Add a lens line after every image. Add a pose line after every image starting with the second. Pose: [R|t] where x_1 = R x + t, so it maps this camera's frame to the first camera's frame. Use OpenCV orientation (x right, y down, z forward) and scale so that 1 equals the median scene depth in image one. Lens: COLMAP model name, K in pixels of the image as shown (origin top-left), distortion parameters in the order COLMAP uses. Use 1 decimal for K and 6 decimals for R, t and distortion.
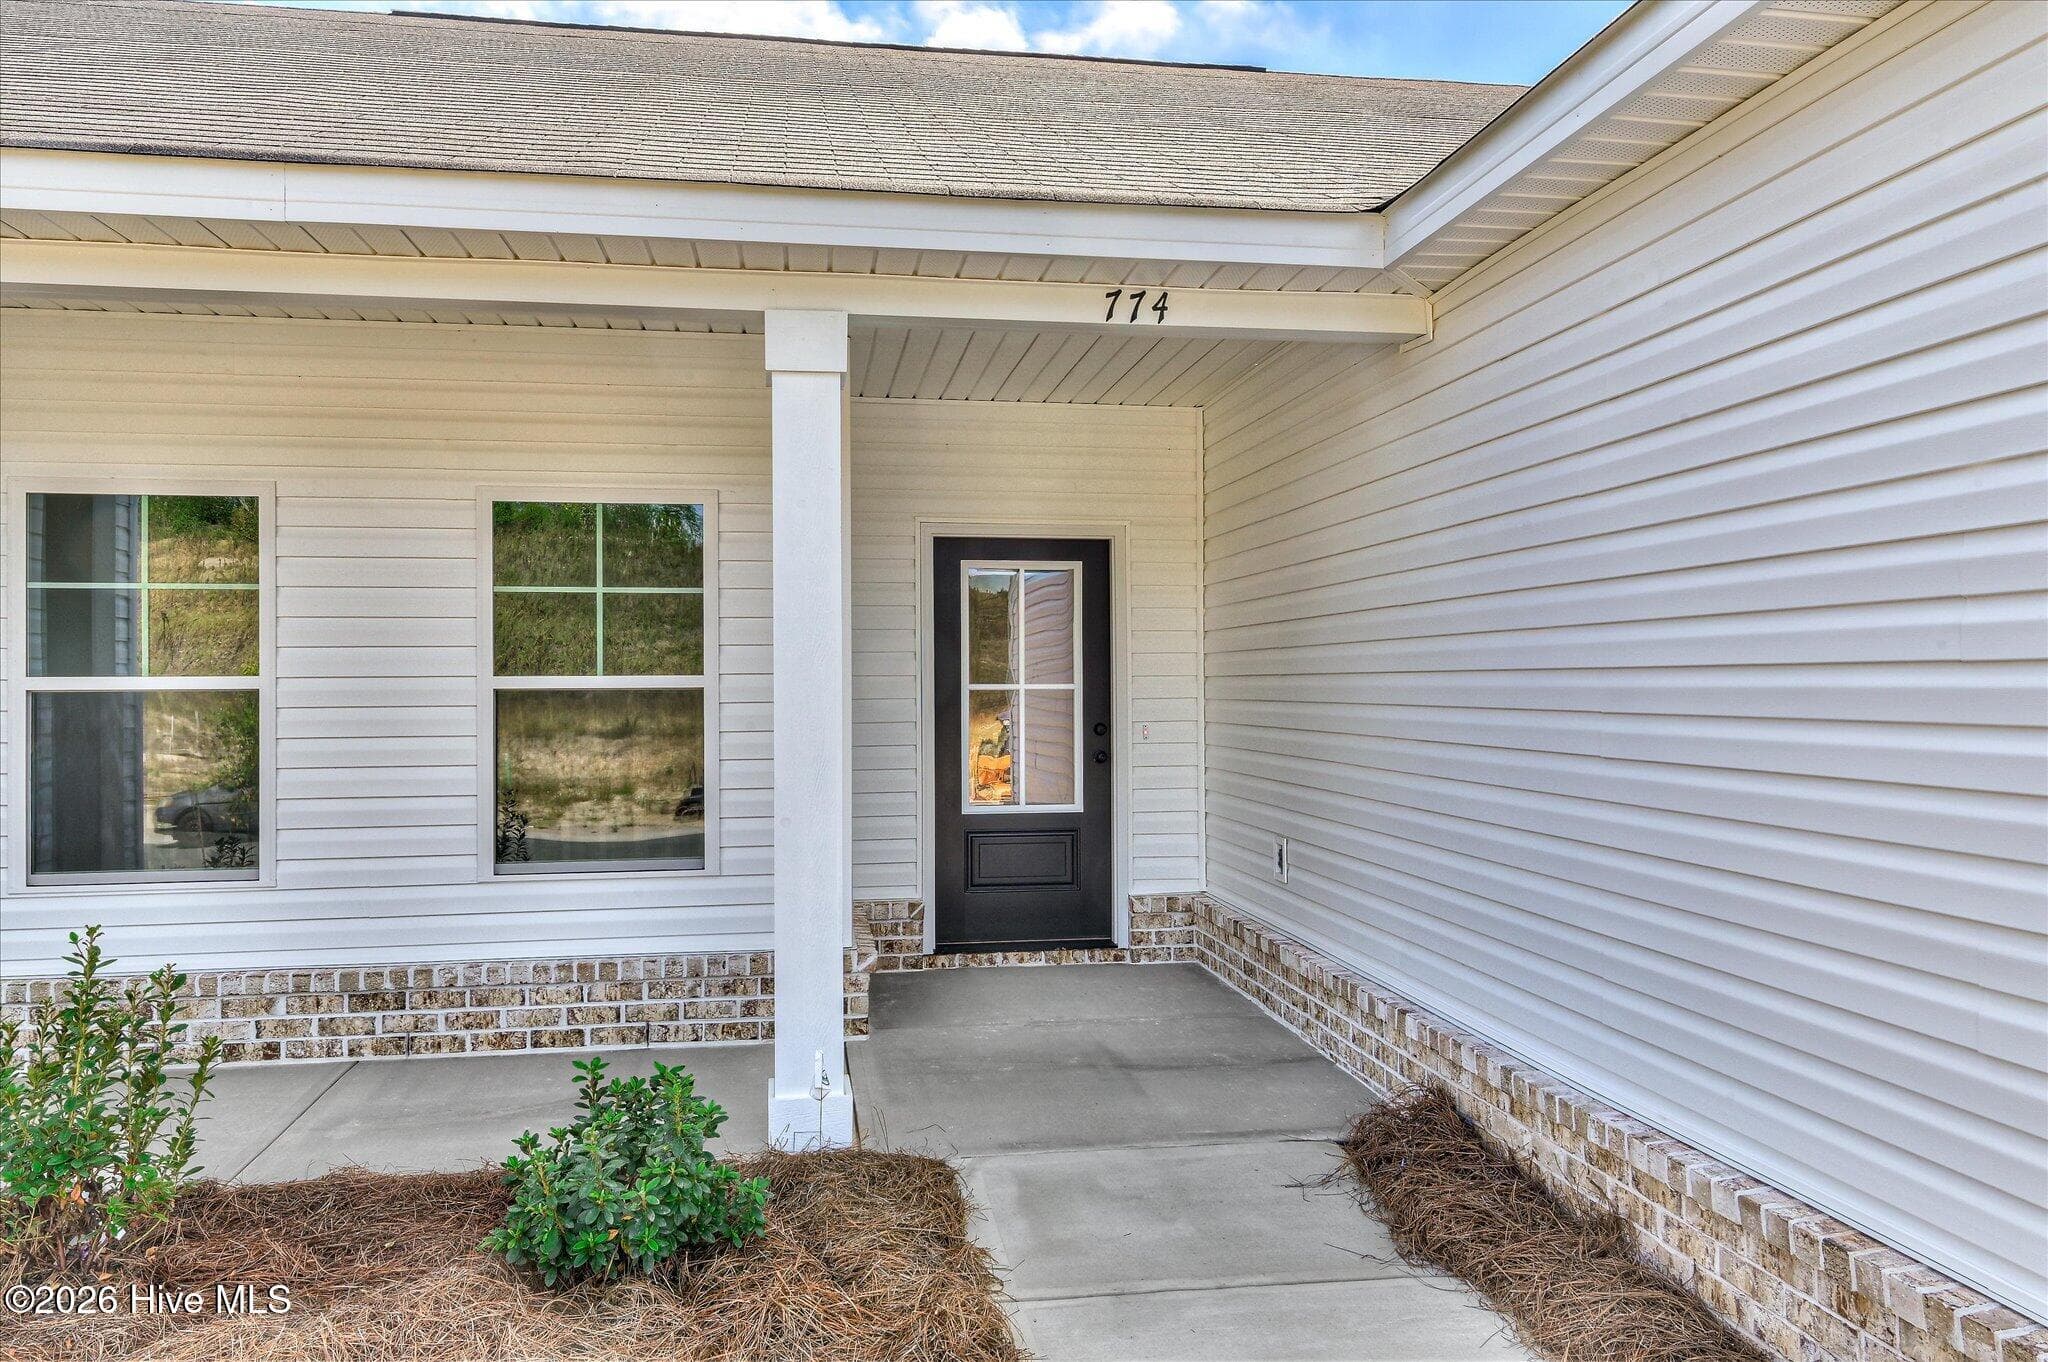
lens RADIAL K [[1414.2, 0, 1024.0], [0, 1414.2, 681.0], [0, 0, 1]] dist [-0.000227, -0.000073]
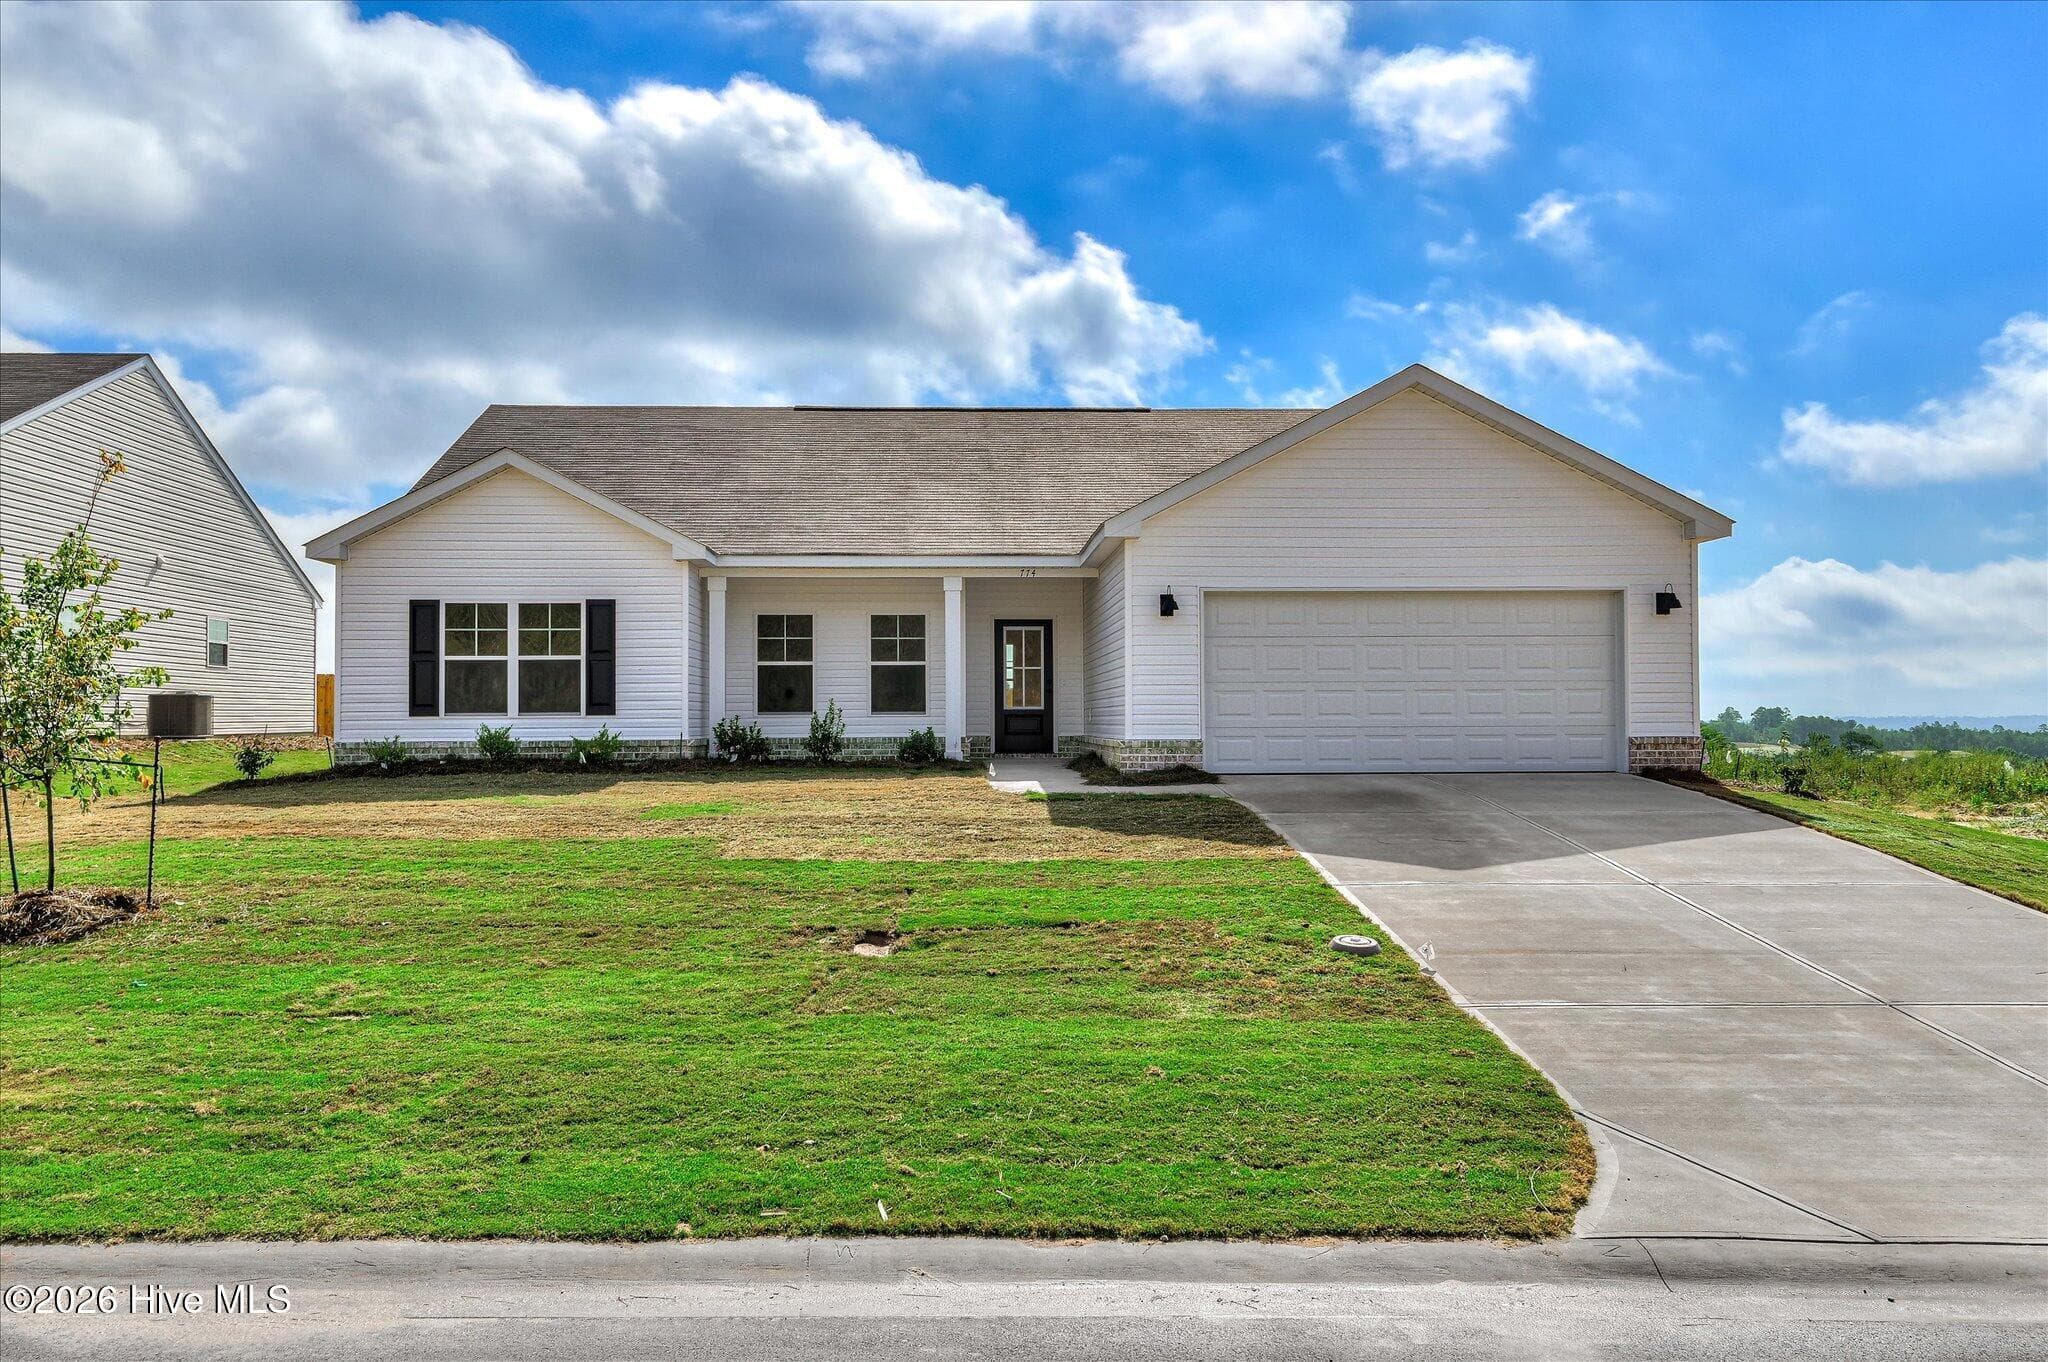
lens RADIAL K [[1580.9, 0, 1024.0], [0, 1580.9, 681.0], [0, 0, 1]] dist [0.005139, 0.001339]
pose [[0.993793, -0.002630, -0.111217, 0.381313], [0.000201, 0.999761, -0.021841, 0.107992], [0.111248, 0.021683, 0.993556, -2.398926]]
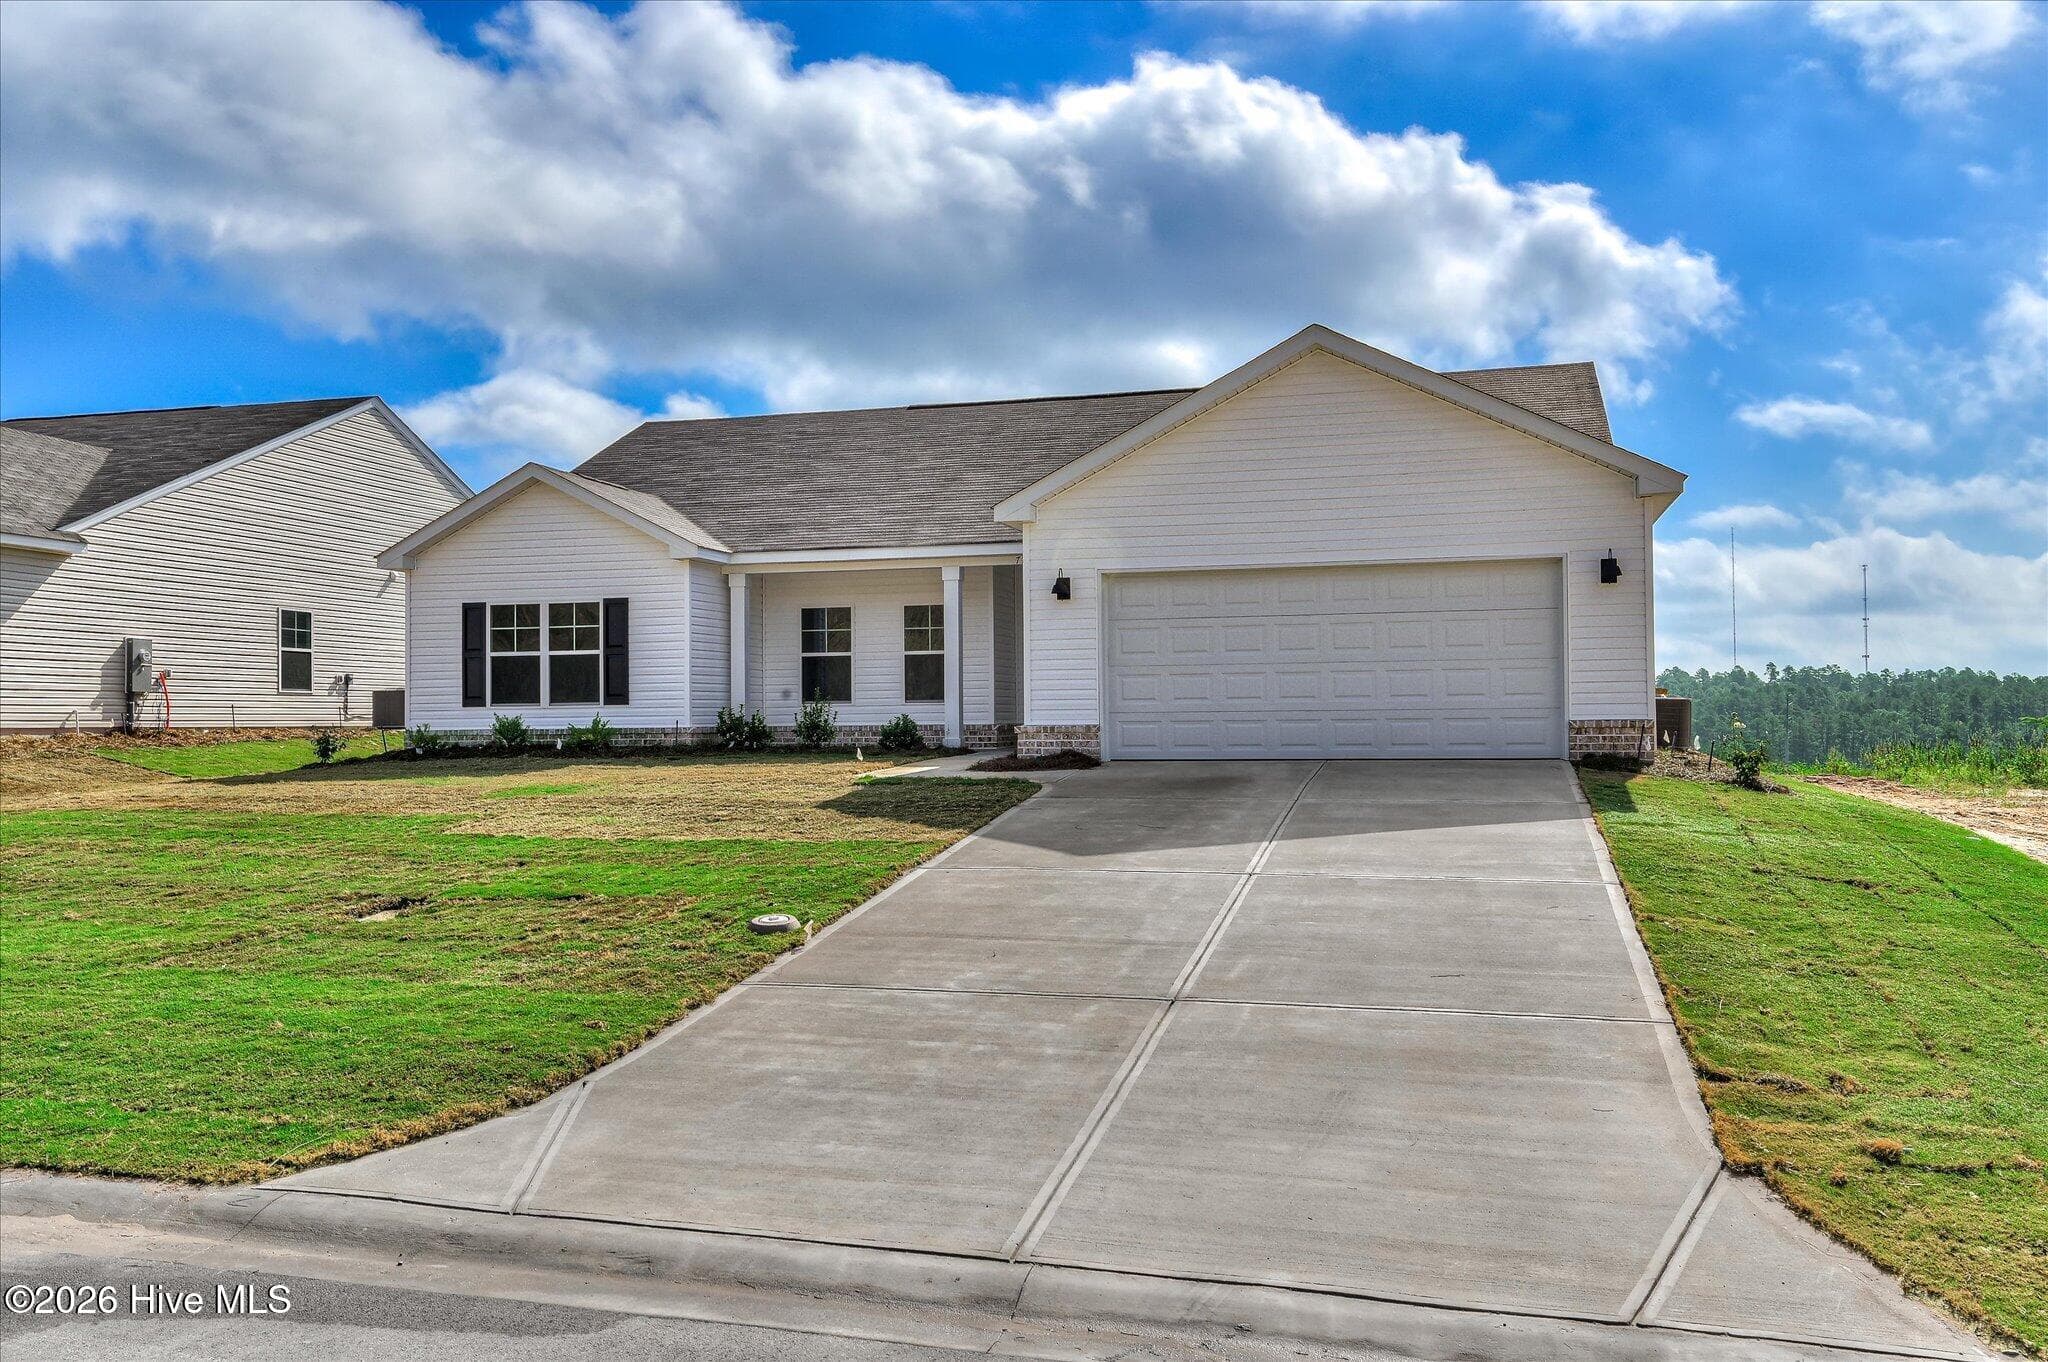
lens RADIAL K [[1601.3, 0, 1024.0], [0, 1601.3, 681.0], [0, 0, 1]] dist [0.080252, -0.003883]
pose [[0.913254, -0.013673, -0.407162, 1.314164], [0.007410, 0.999829, -0.016955, 0.119586], [0.407324, 0.012467, 0.913198, -2.200488]]
